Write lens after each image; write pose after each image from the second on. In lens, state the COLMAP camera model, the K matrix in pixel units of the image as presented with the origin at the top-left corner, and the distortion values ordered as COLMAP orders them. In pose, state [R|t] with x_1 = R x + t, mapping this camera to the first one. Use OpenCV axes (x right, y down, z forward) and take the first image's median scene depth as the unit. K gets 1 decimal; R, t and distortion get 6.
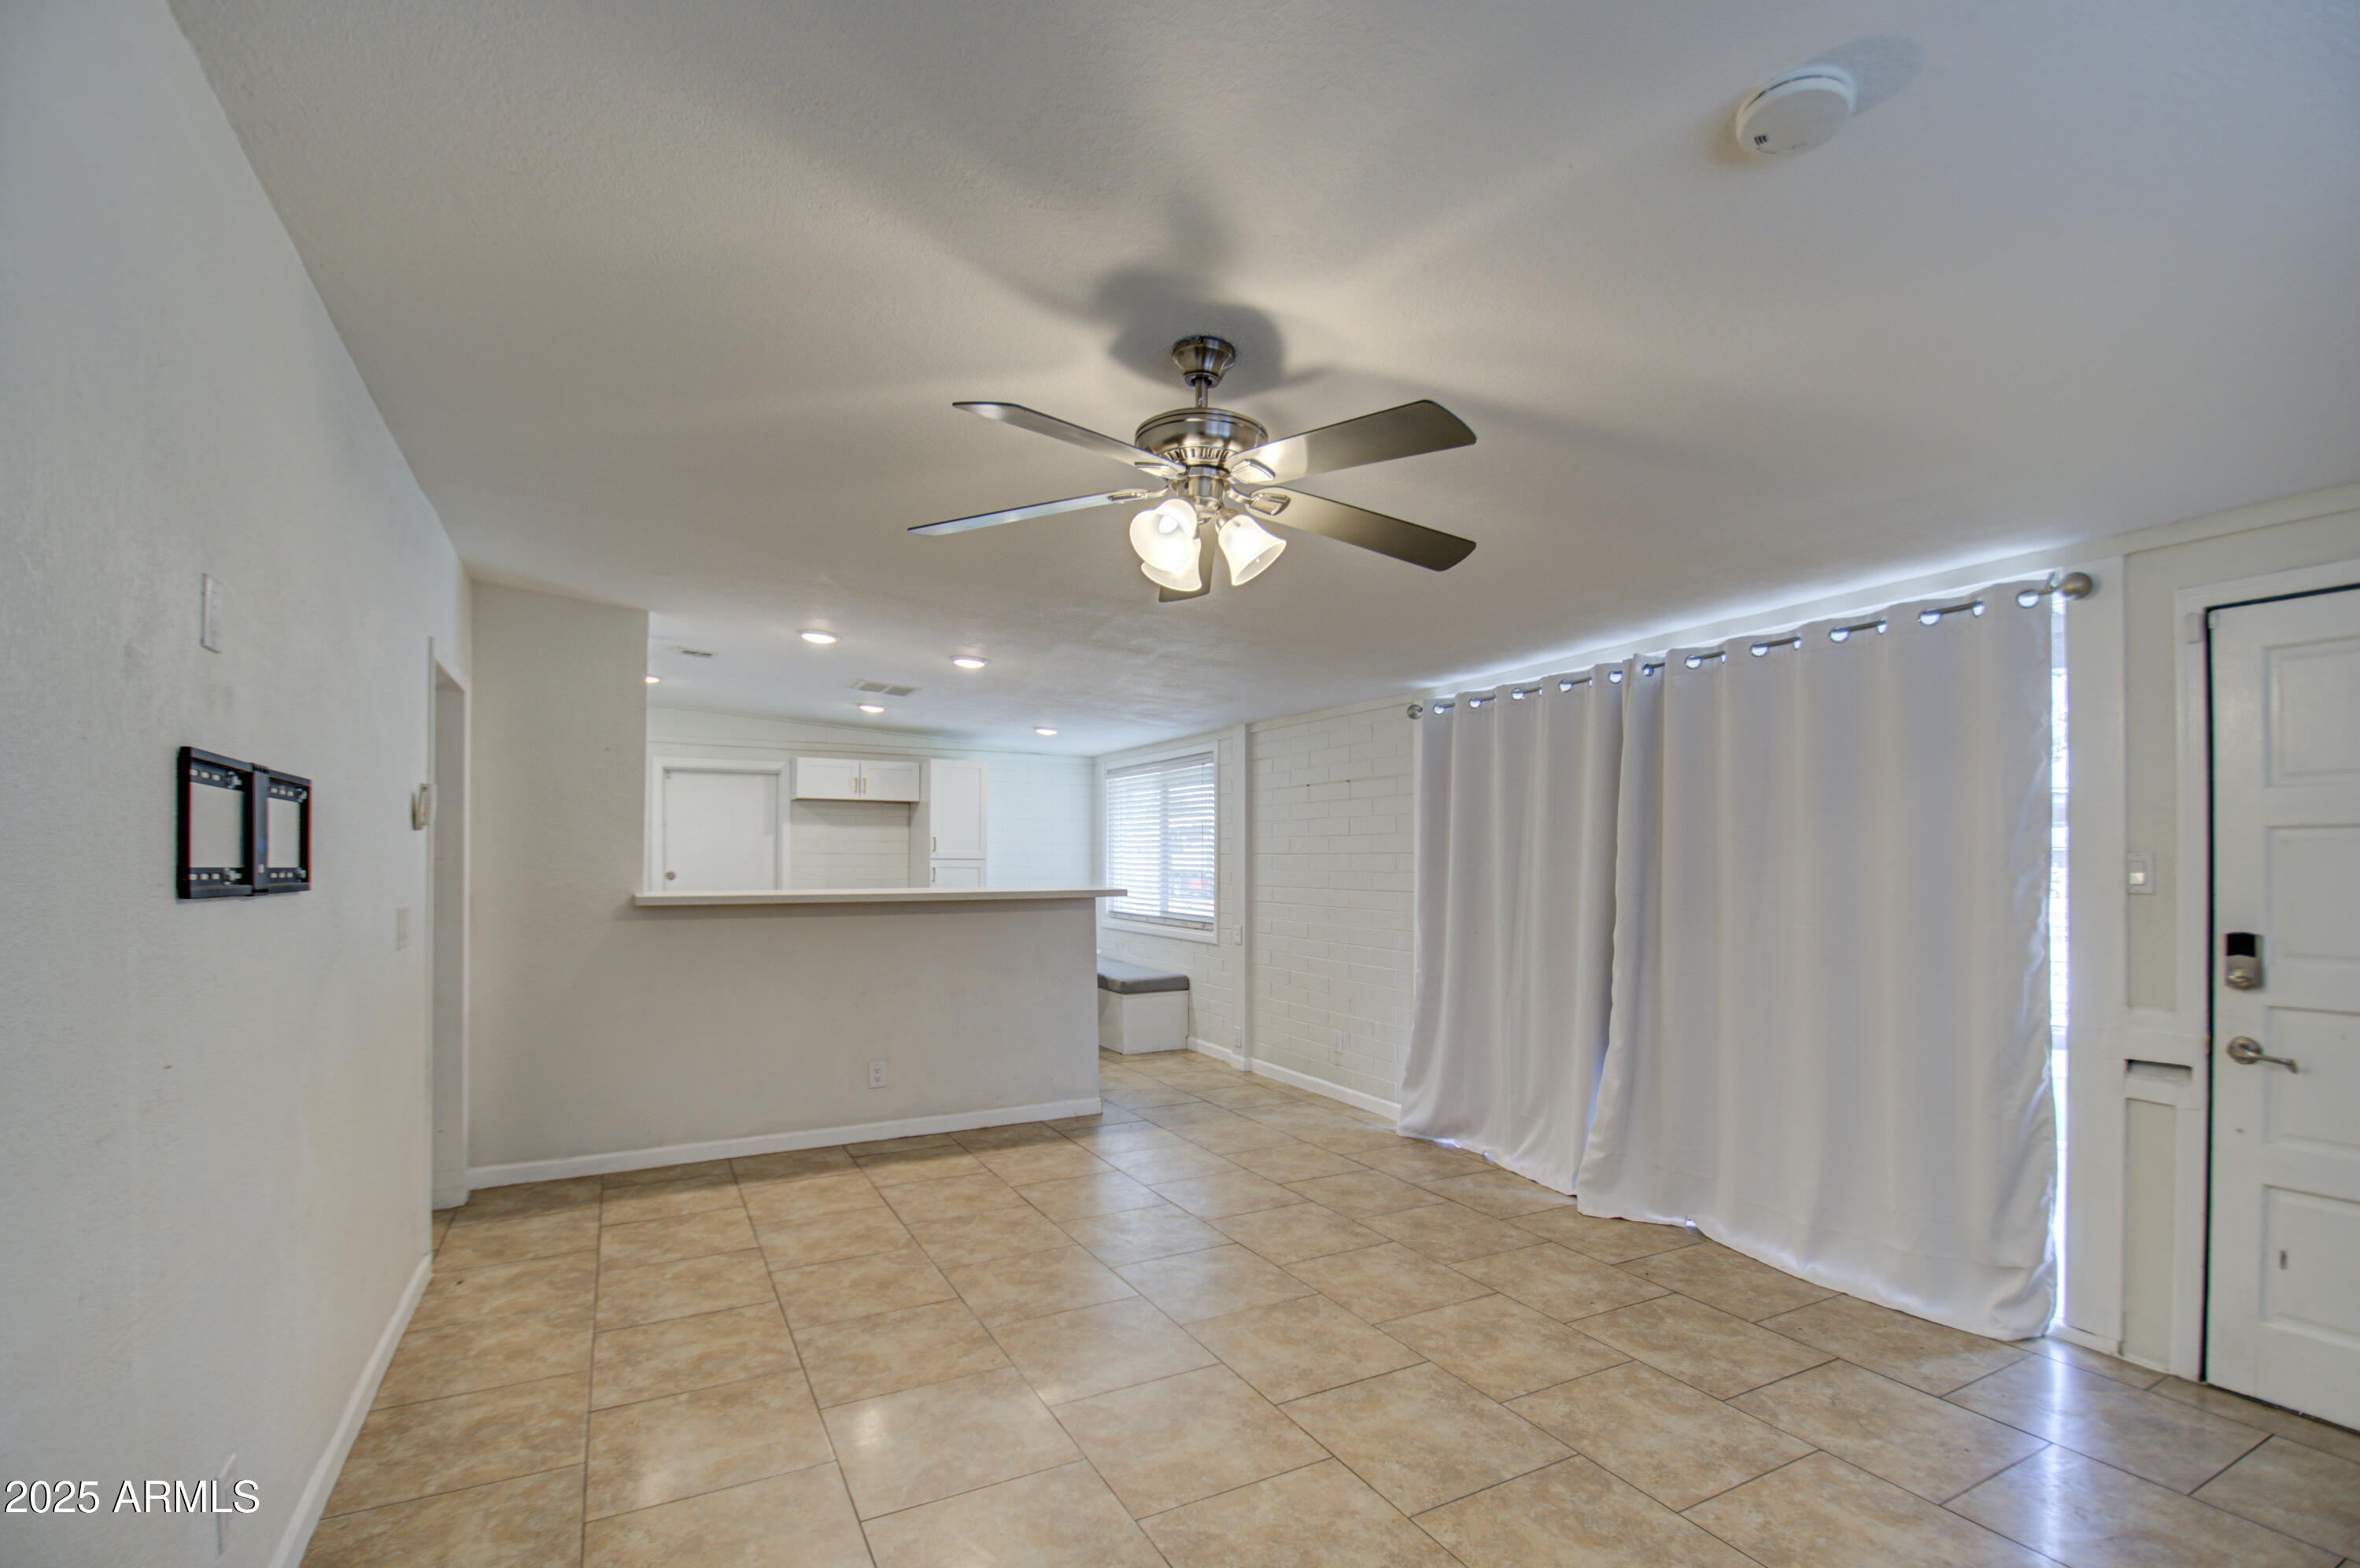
lens RADIAL K [[1012.0, 0, 1172.8], [0, 1012.0, 794.6], [0, 0, 1]] dist [0.016622, -0.020396]
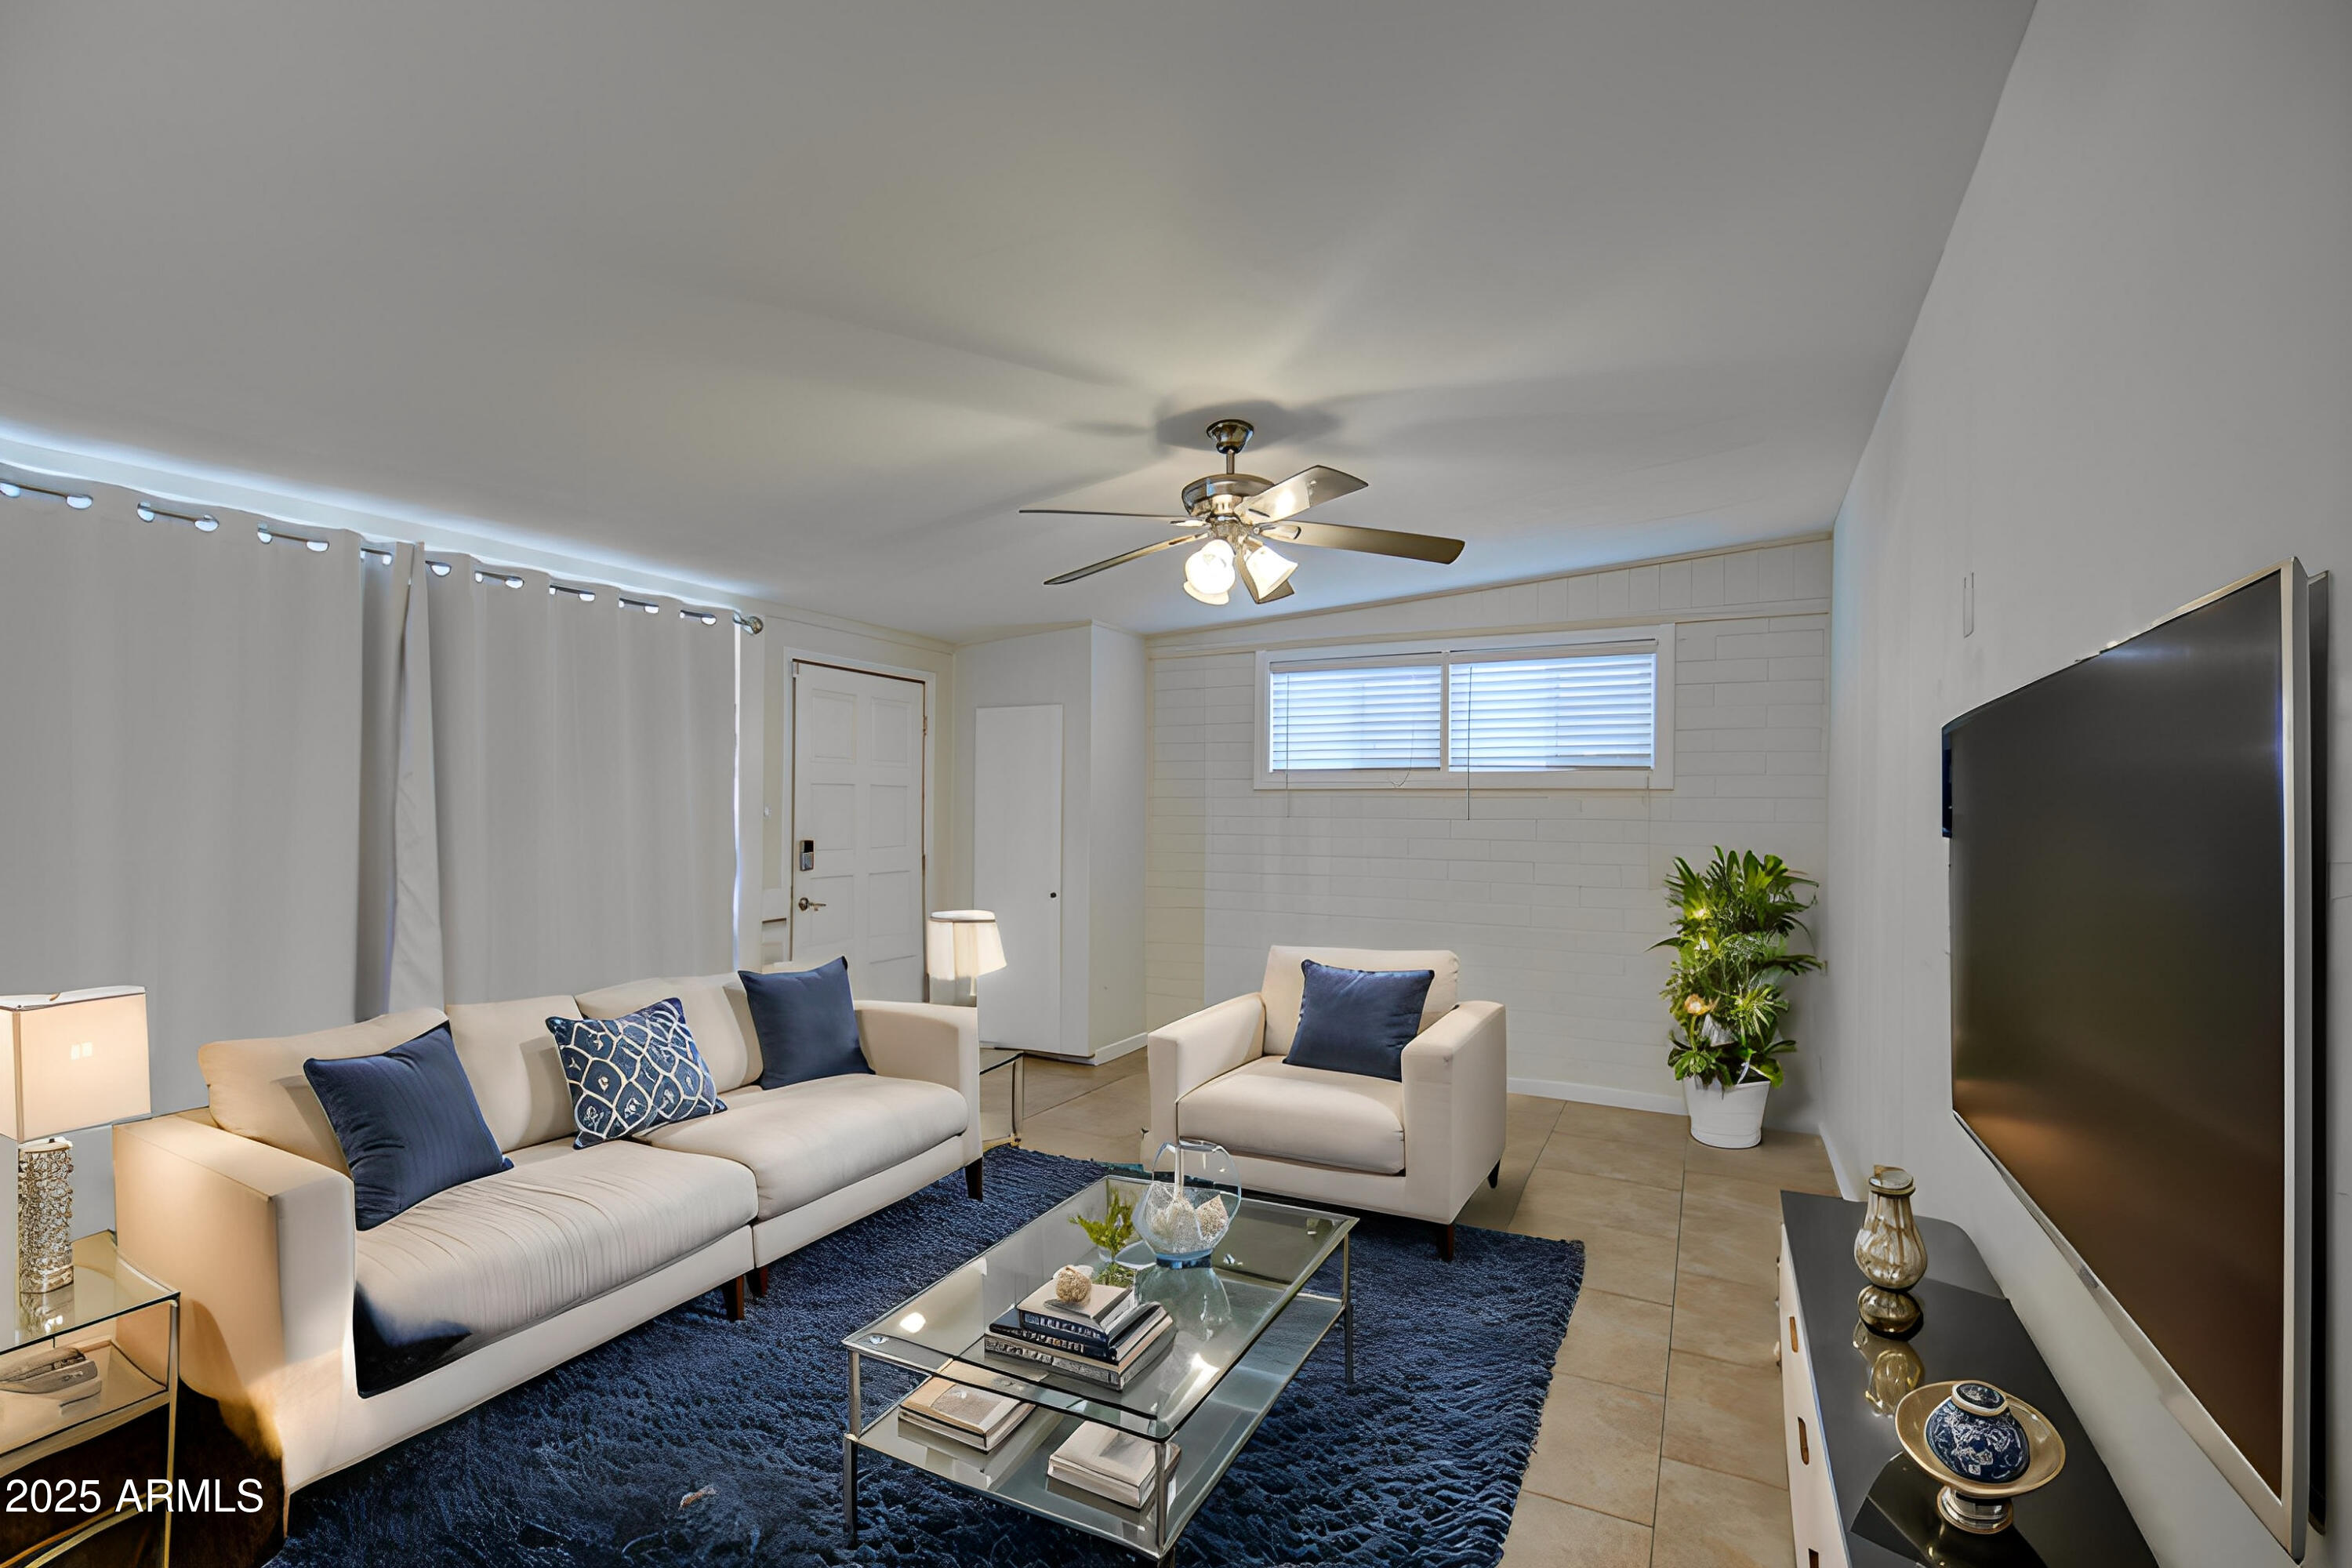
lens RADIAL K [[1008.7, 0, 1168.8], [0, 1008.7, 794.6], [0, 0, 1]] dist [0.016622, -0.020396]
pose [[-0.568187, 0.001464, 0.822898, -0.582254], [-0.063003, 0.996986, -0.045275, 0.064564], [-0.820484, -0.077570, -0.566382, 1.055783]]
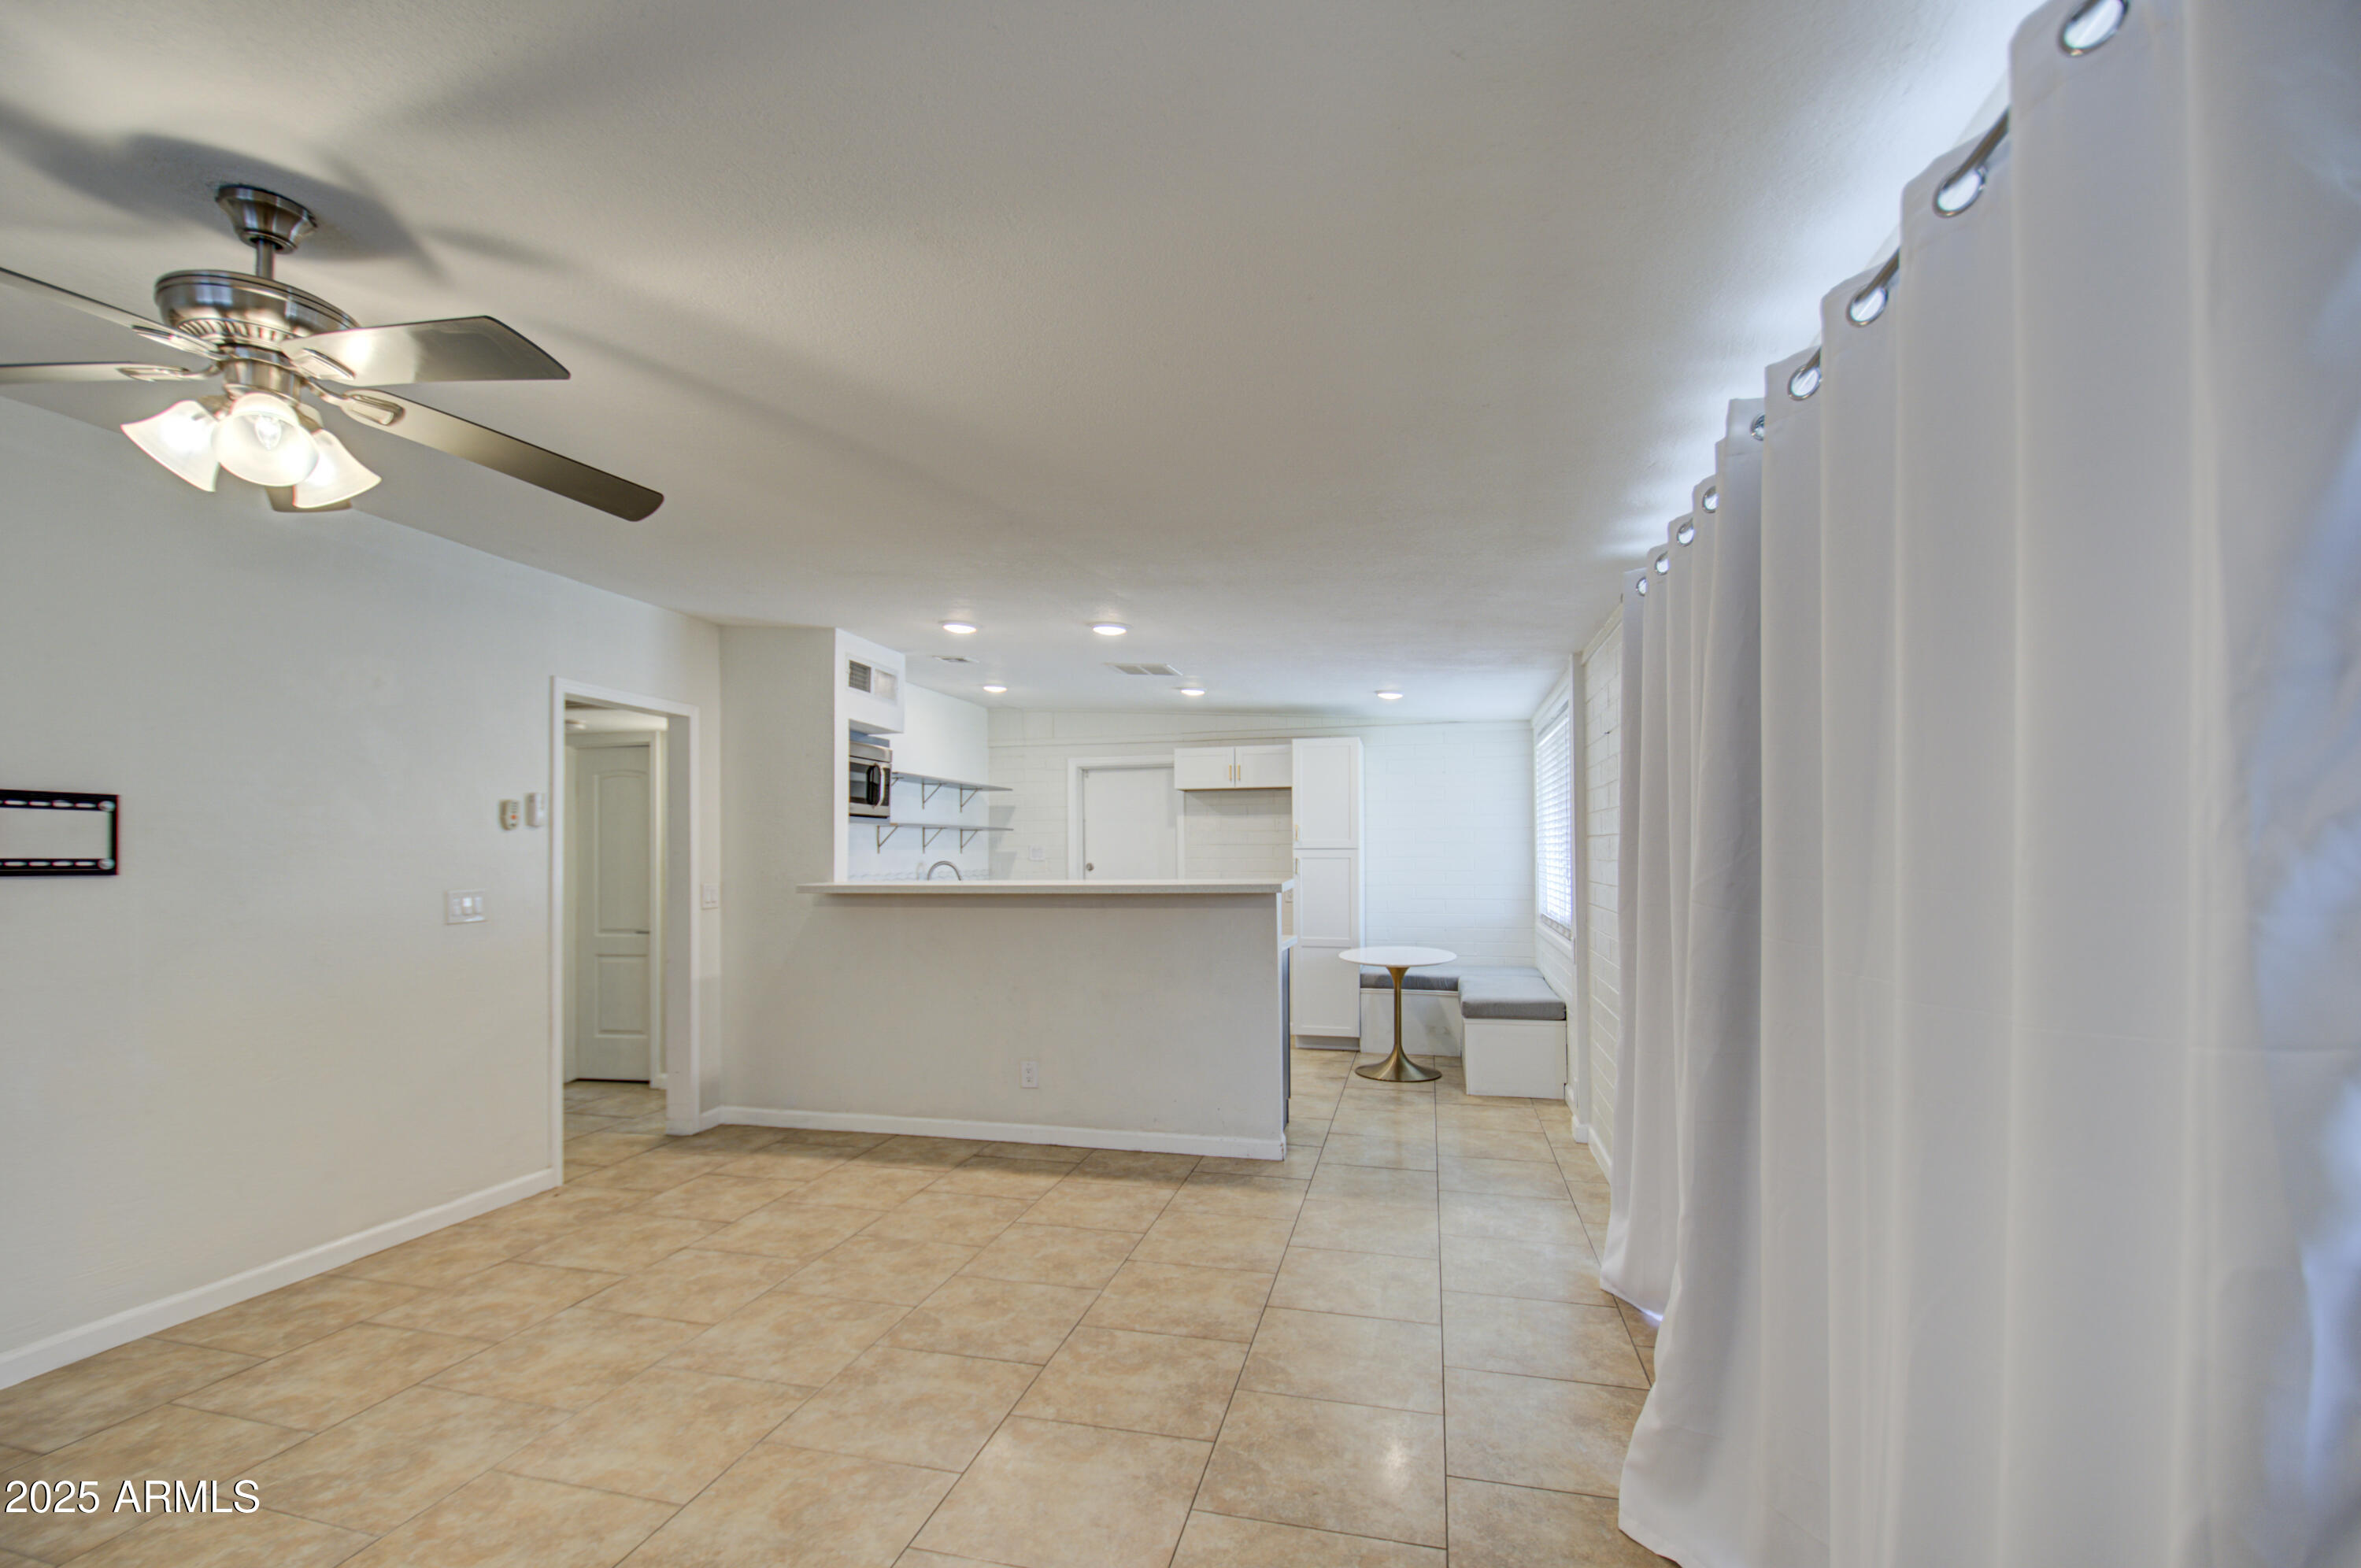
lens RADIAL K [[1027.8, 0, 1179.0], [0, 1027.8, 801.9], [0, 0, 1]] dist [0.017260, -0.021245]
pose [[0.750116, -0.040512, -0.660064, 0.631037], [0.051003, 0.998693, -0.003333, 0.039812], [0.659336, -0.031165, 0.751202, 0.501788]]
